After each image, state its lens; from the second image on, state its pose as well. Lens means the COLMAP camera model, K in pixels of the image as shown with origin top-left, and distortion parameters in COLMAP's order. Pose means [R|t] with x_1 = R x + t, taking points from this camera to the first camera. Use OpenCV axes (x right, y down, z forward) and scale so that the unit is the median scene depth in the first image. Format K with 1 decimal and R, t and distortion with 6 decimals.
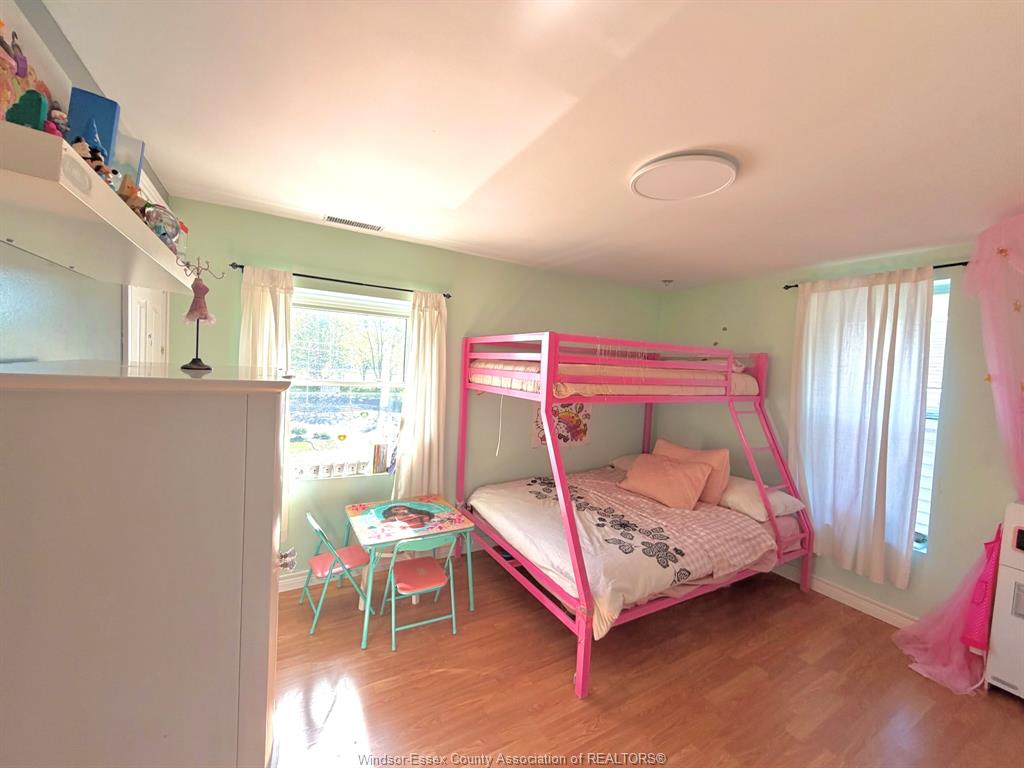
lens RADIAL K [[408.3, 0, 508.5], [0, 408.3, 383.8], [0, 0, 1]] dist [-0.003124, 0.000940]
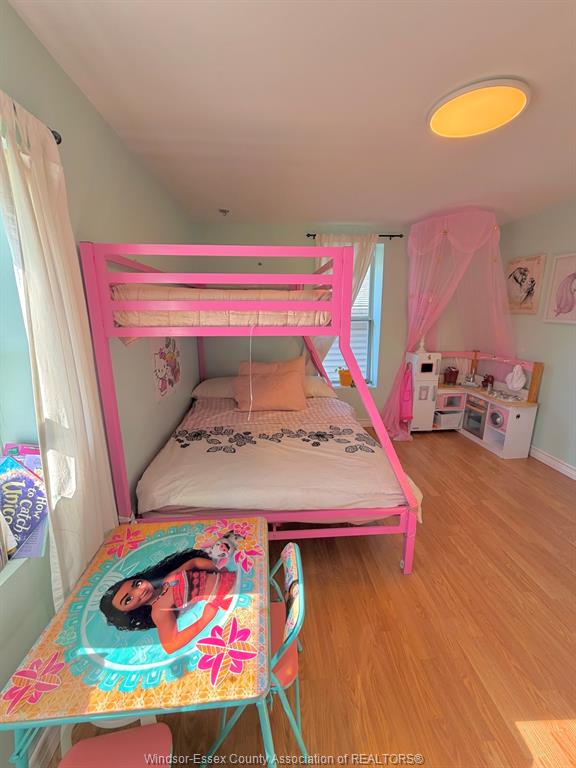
lens RADIAL K [[306.2, 0, 287.9], [0, 306.2, 379.0], [0, 0, 1]] dist [-0.003124, 0.000940]
pose [[0.433527, -0.247713, 0.866425, -0.455605], [0.065498, 0.967595, 0.243865, -0.025112], [-0.898757, -0.048973, 0.435703, 0.697575]]
